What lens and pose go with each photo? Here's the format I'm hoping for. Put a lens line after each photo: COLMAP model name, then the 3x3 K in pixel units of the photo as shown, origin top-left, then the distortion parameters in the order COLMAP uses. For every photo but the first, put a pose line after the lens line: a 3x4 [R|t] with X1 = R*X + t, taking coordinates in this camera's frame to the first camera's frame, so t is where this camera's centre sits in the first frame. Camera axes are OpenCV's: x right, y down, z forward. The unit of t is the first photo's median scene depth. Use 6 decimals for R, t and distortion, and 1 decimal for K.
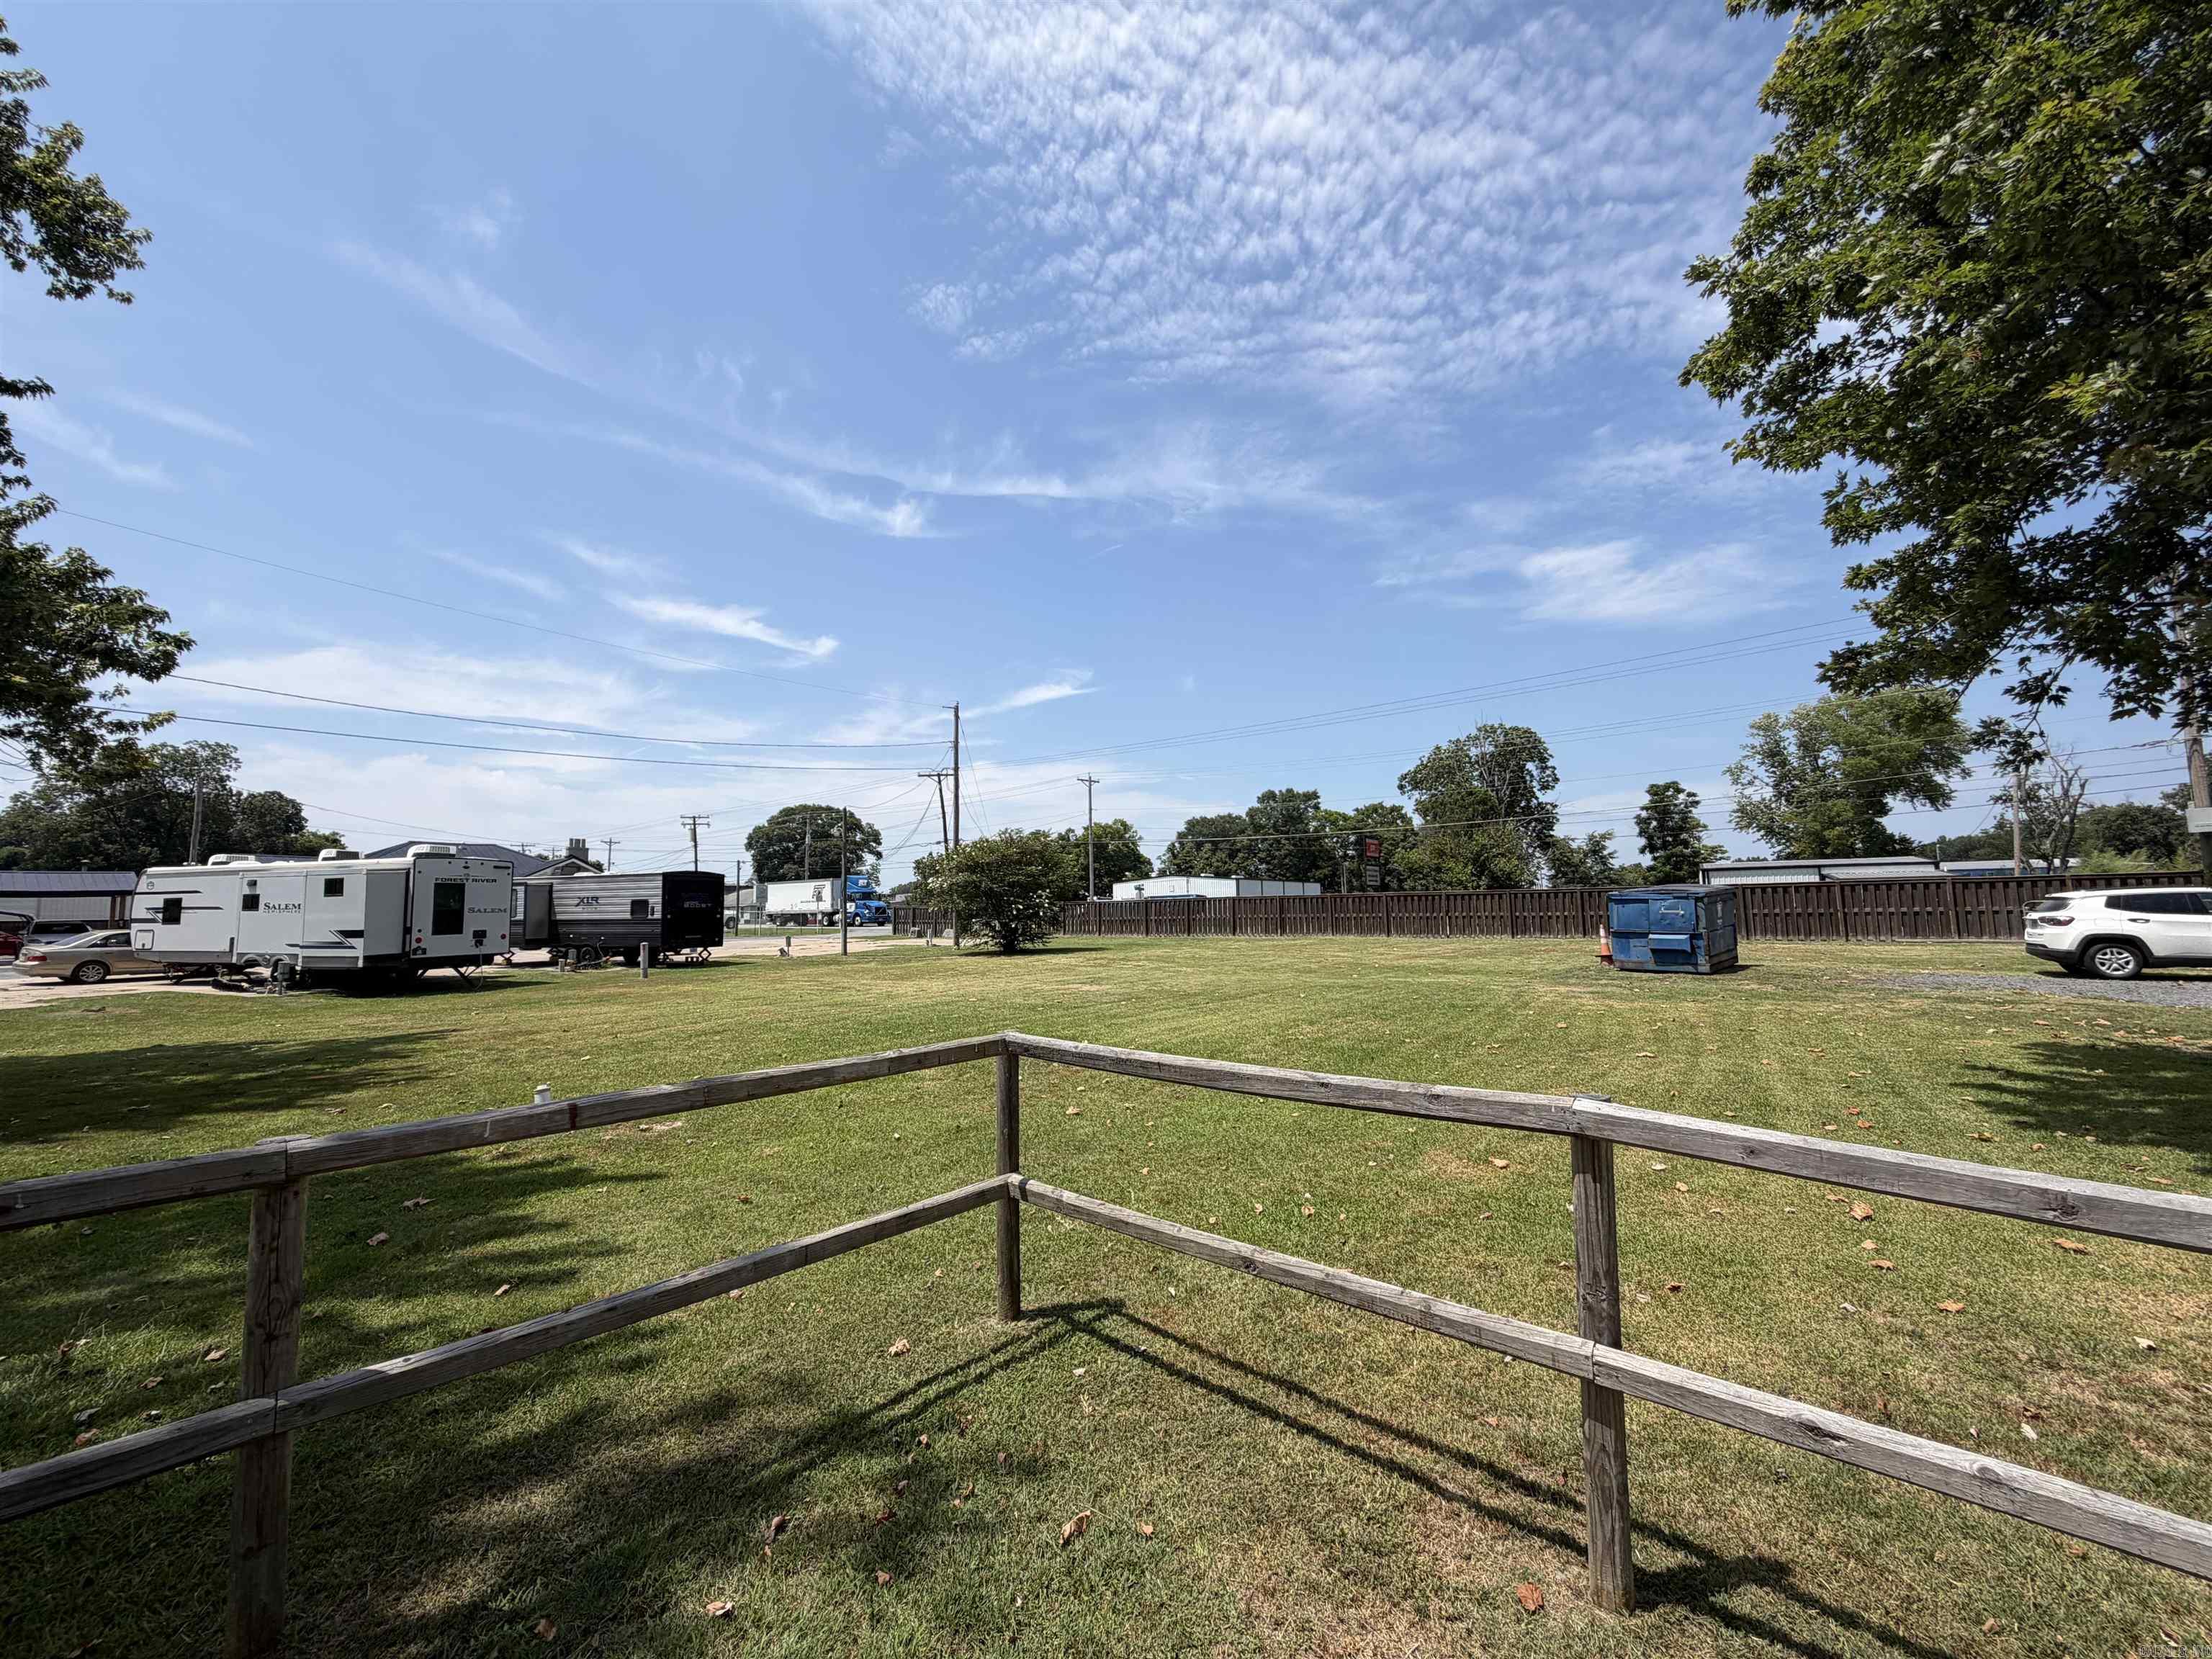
lens RADIAL K [[895.4, 0, 1106.0], [0, 895.4, 829.5], [0, 0, 1]] dist [0.001018, 0.000139]
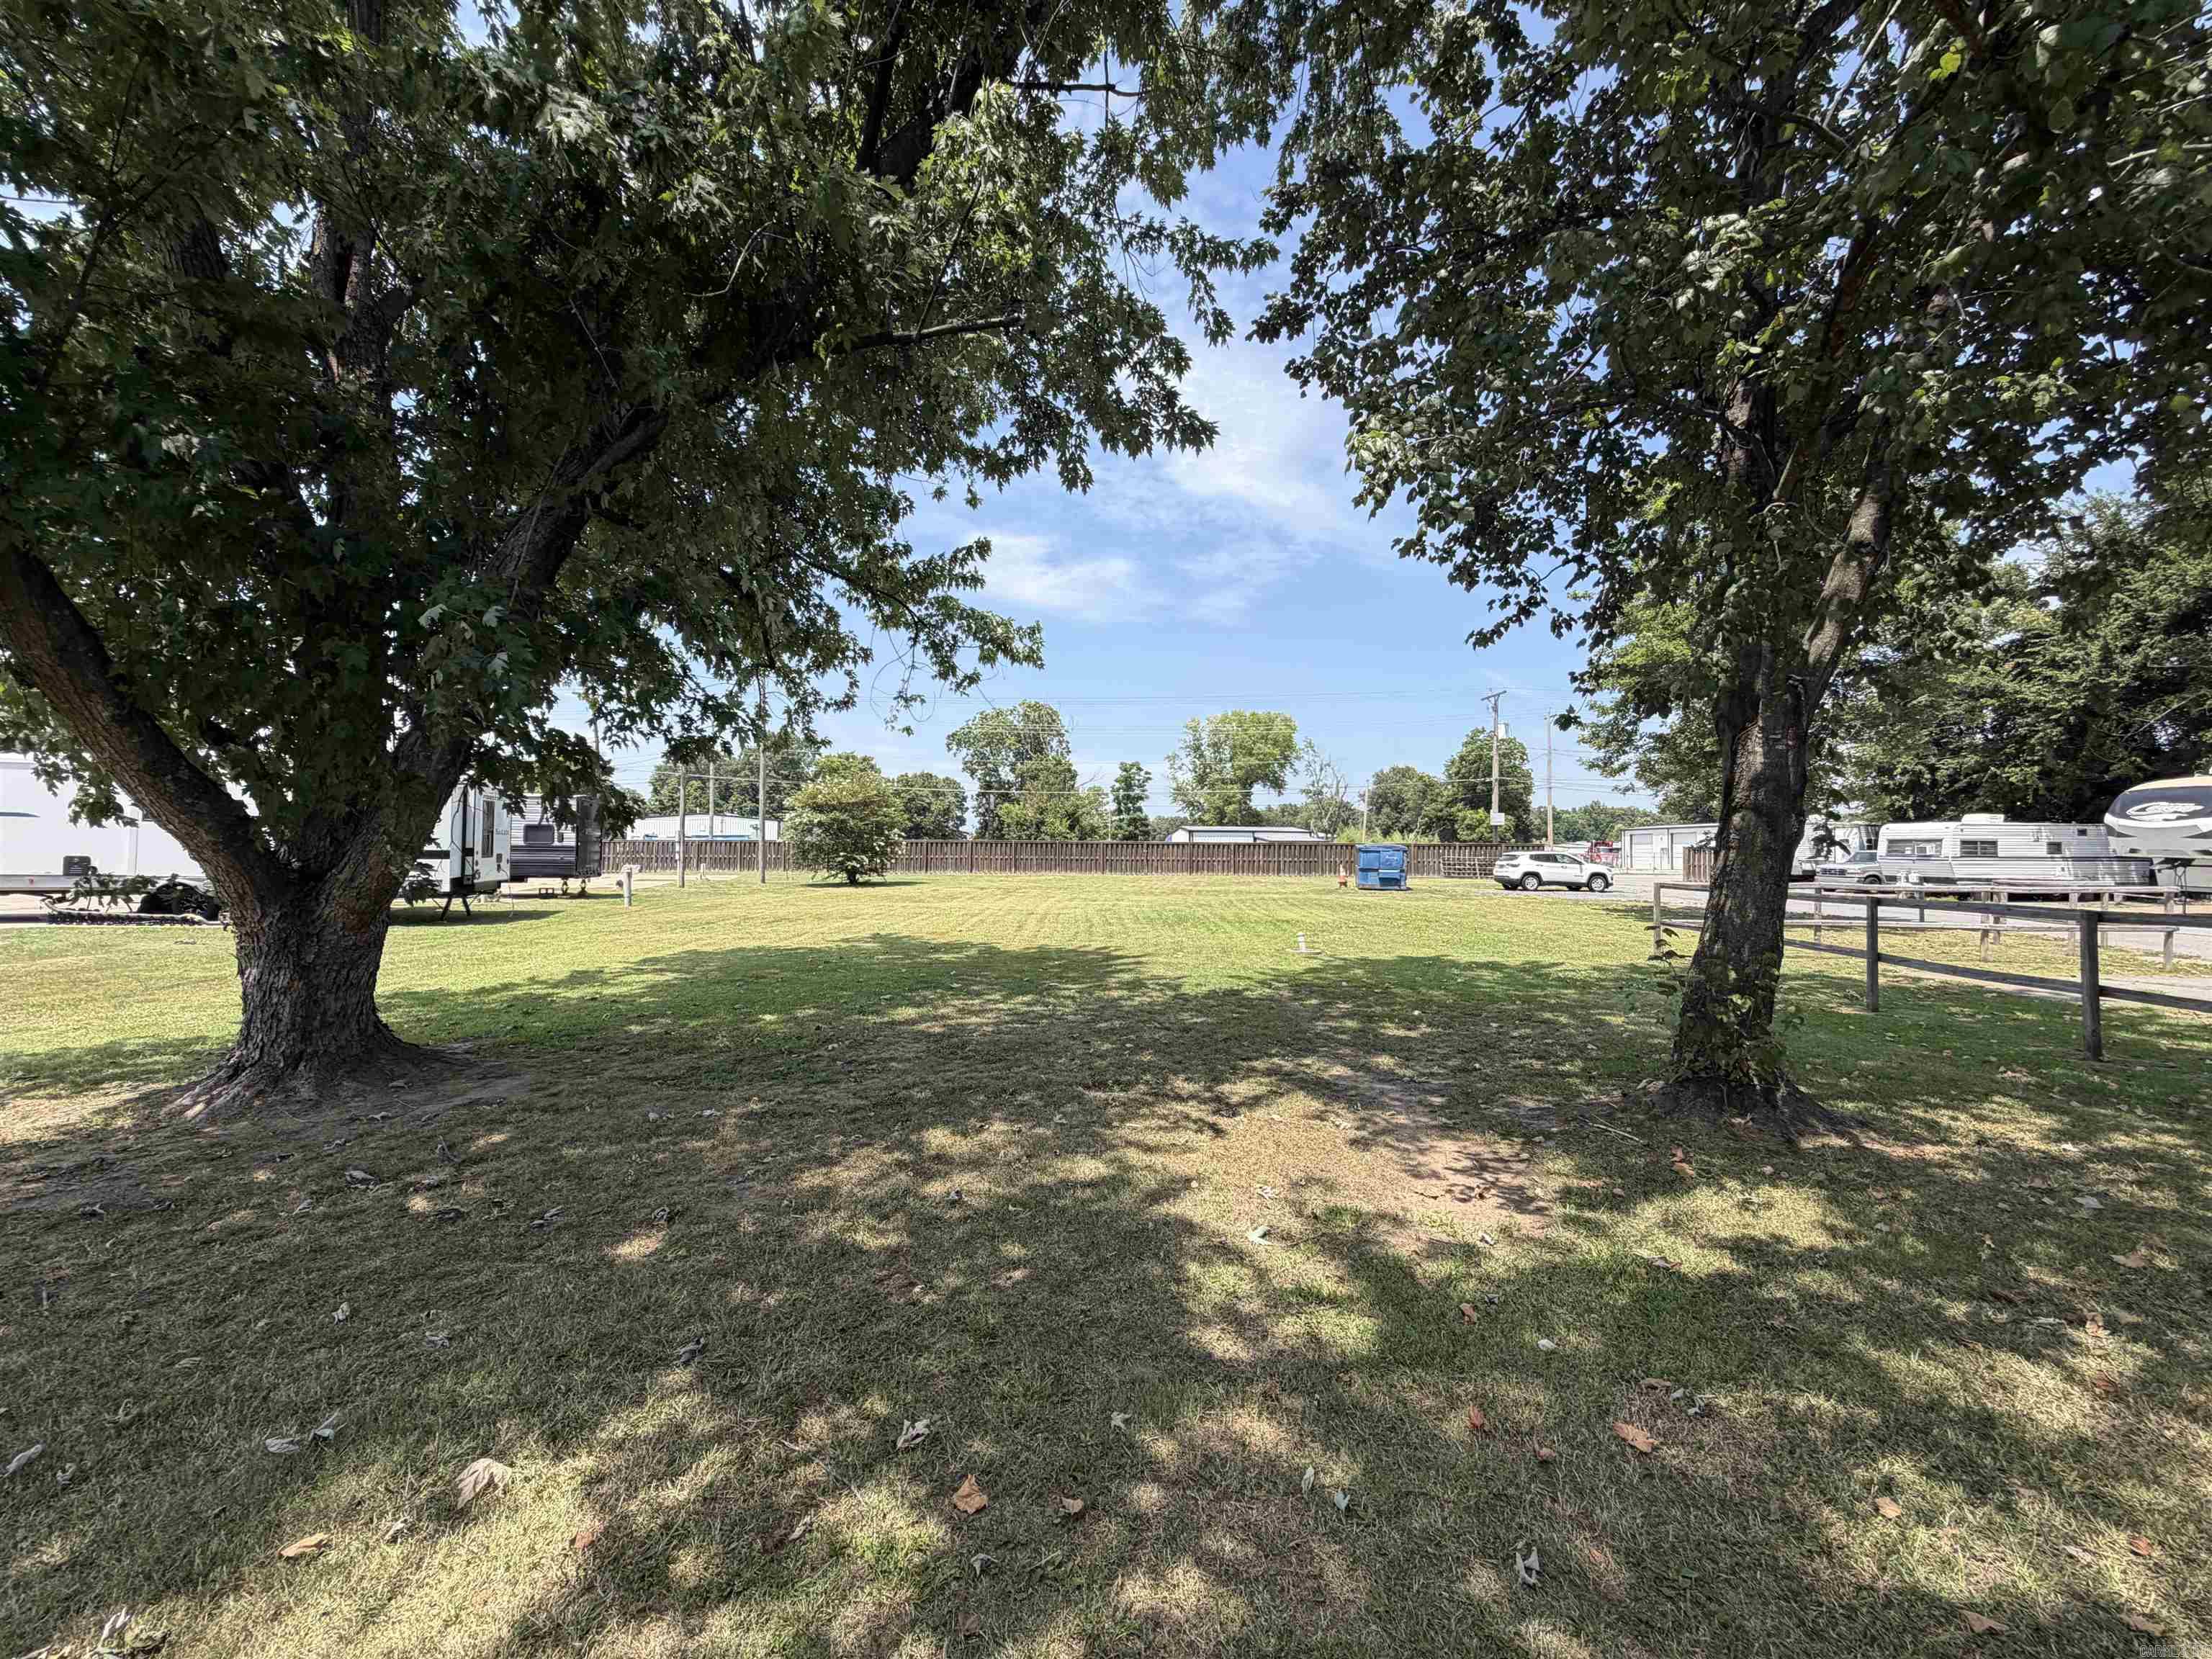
lens RADIAL K [[895.4, 0, 1106.0], [0, 895.4, 829.5], [0, 0, 1]] dist [0.001018, 0.000139]
pose [[0.799967, 0.038502, 0.598808, -0.603250], [-0.074331, 0.996612, 0.035220, 0.006724], [-0.595423, -0.072685, 0.800118, -0.088935]]
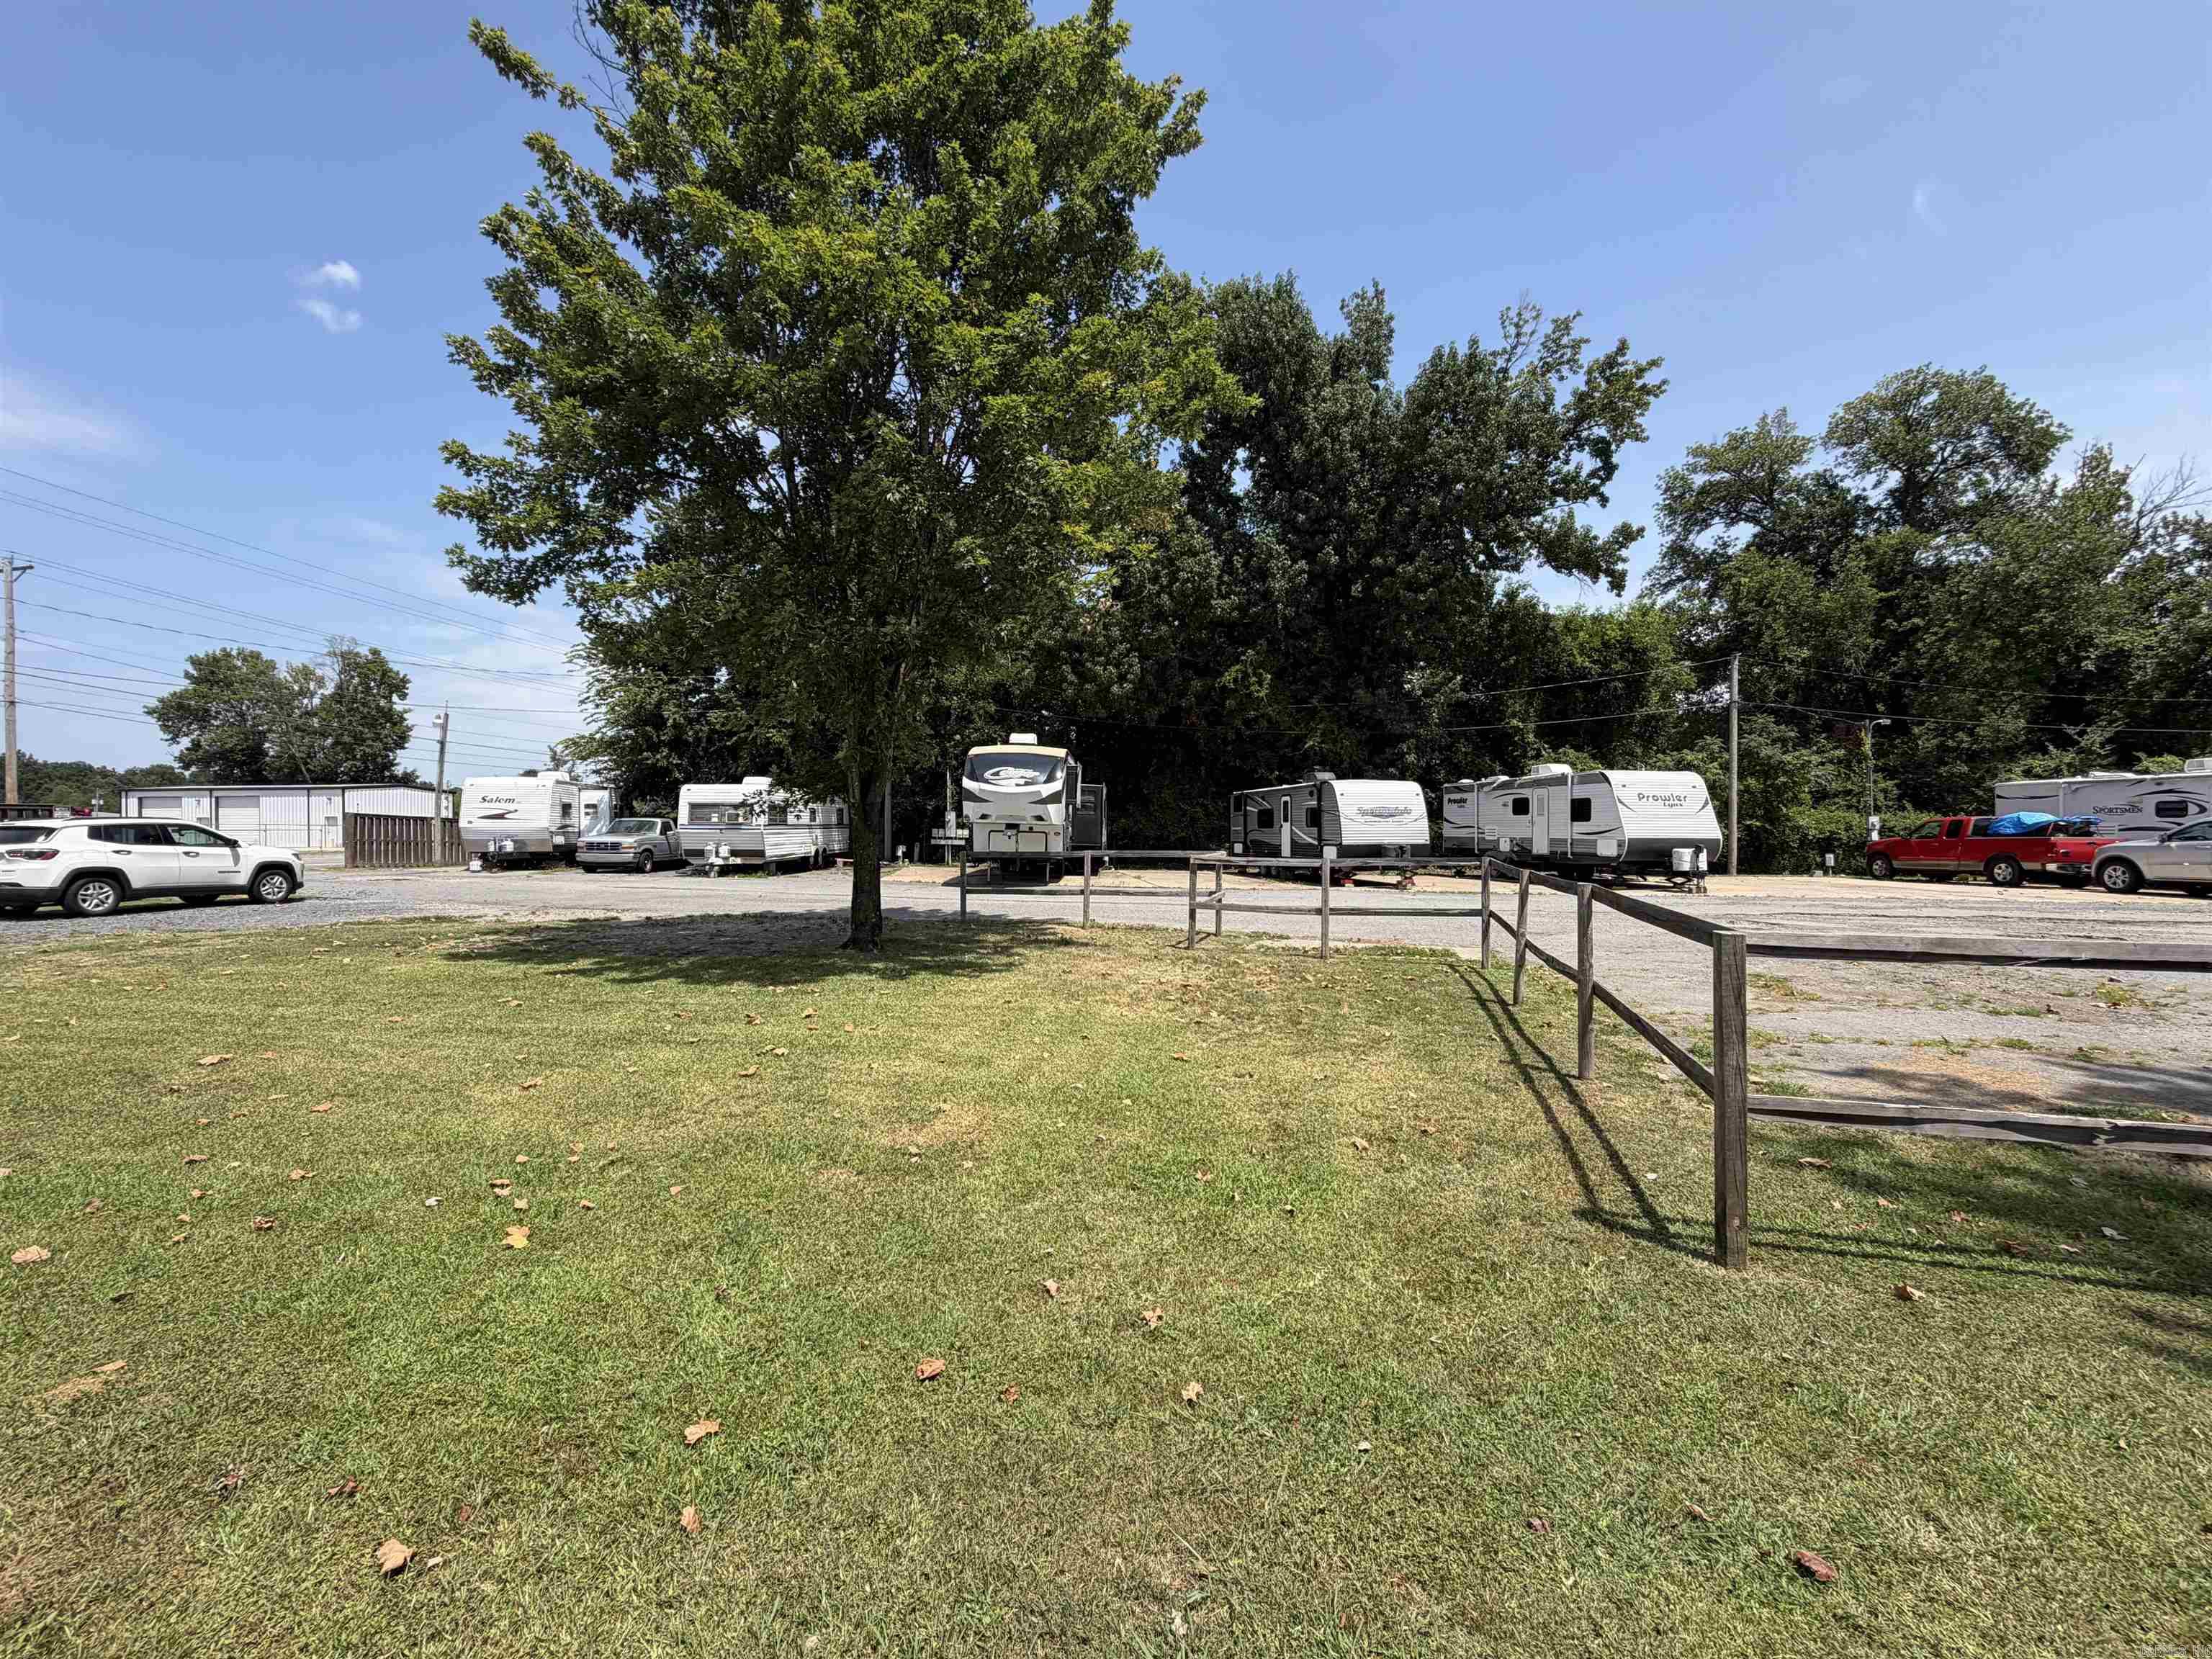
lens RADIAL K [[895.4, 0, 1106.0], [0, 895.4, 829.5], [0, 0, 1]] dist [0.001018, 0.000139]
pose [[-0.451377, 0.015675, 0.892196, -0.087623], [-0.068808, 0.996257, -0.052315, 0.030650], [-0.889677, -0.085004, -0.448609, 0.275234]]
